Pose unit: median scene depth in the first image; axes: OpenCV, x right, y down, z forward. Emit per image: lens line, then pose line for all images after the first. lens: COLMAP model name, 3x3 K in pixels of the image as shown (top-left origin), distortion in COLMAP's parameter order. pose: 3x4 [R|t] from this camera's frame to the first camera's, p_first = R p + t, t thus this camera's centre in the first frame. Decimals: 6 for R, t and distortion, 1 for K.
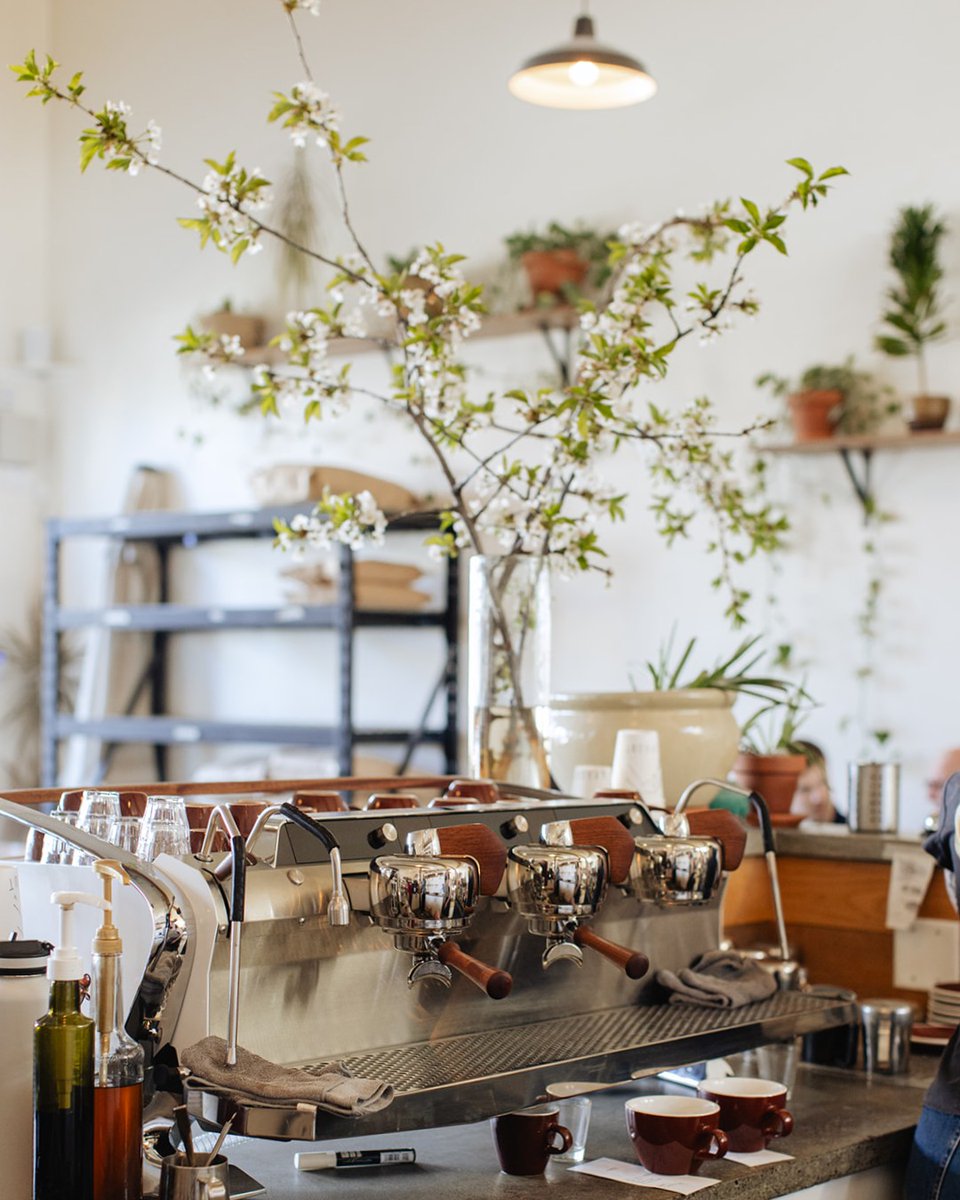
lens RADIAL K [[2576.2, 0, 480.0], [0, 2576.2, 600.0], [0, 0, 1]] dist [-0.008859, -0.280728]
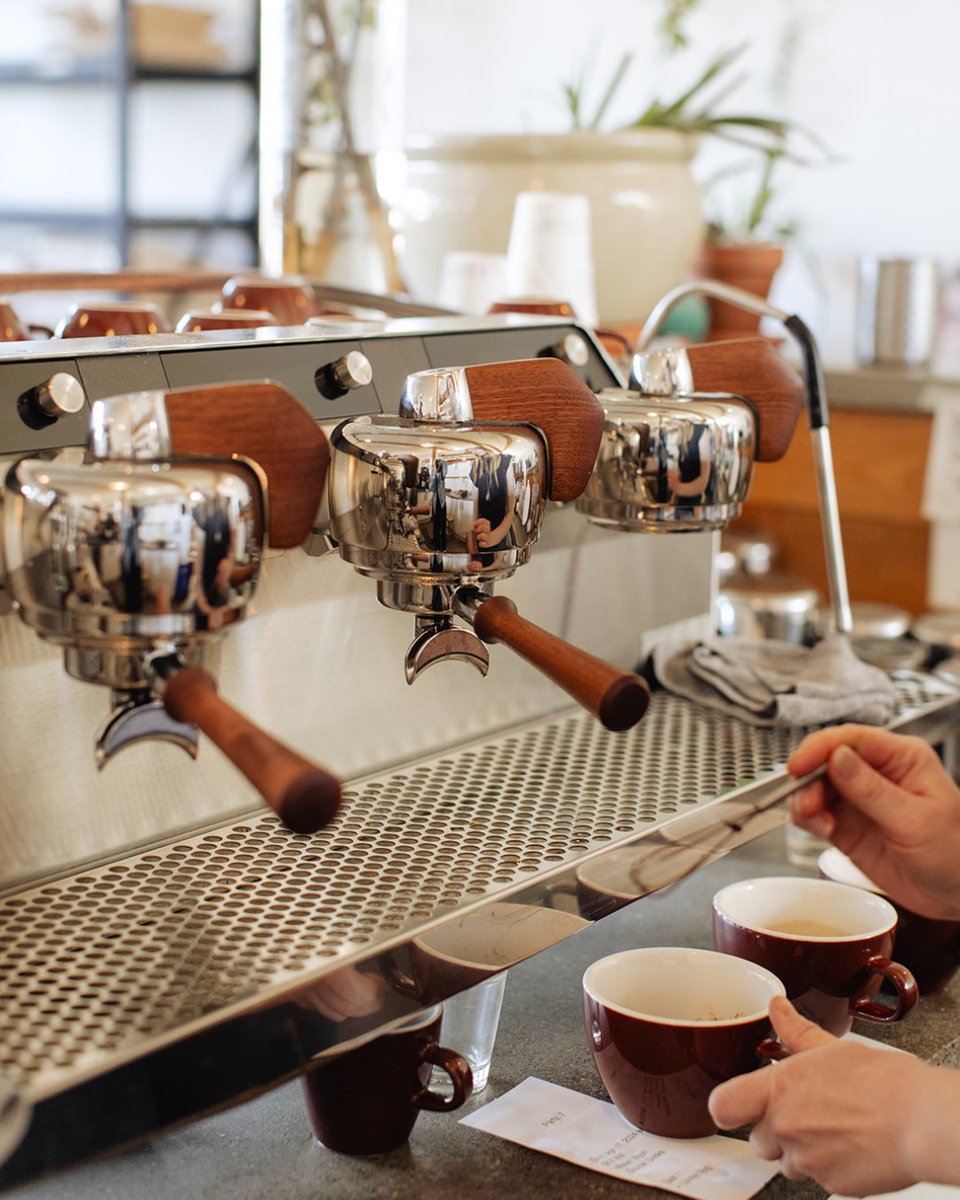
lens RADIAL K [[2576.2, 0, 480.0], [0, 2576.2, 600.0], [0, 0, 1]] dist [-0.008859, -0.280728]
pose [[0.997452, 0.001704, 0.071327, 0.003550], [-0.015387, 0.981327, 0.191729, 0.030900], [-0.069668, -0.192338, 0.978853, 0.438399]]
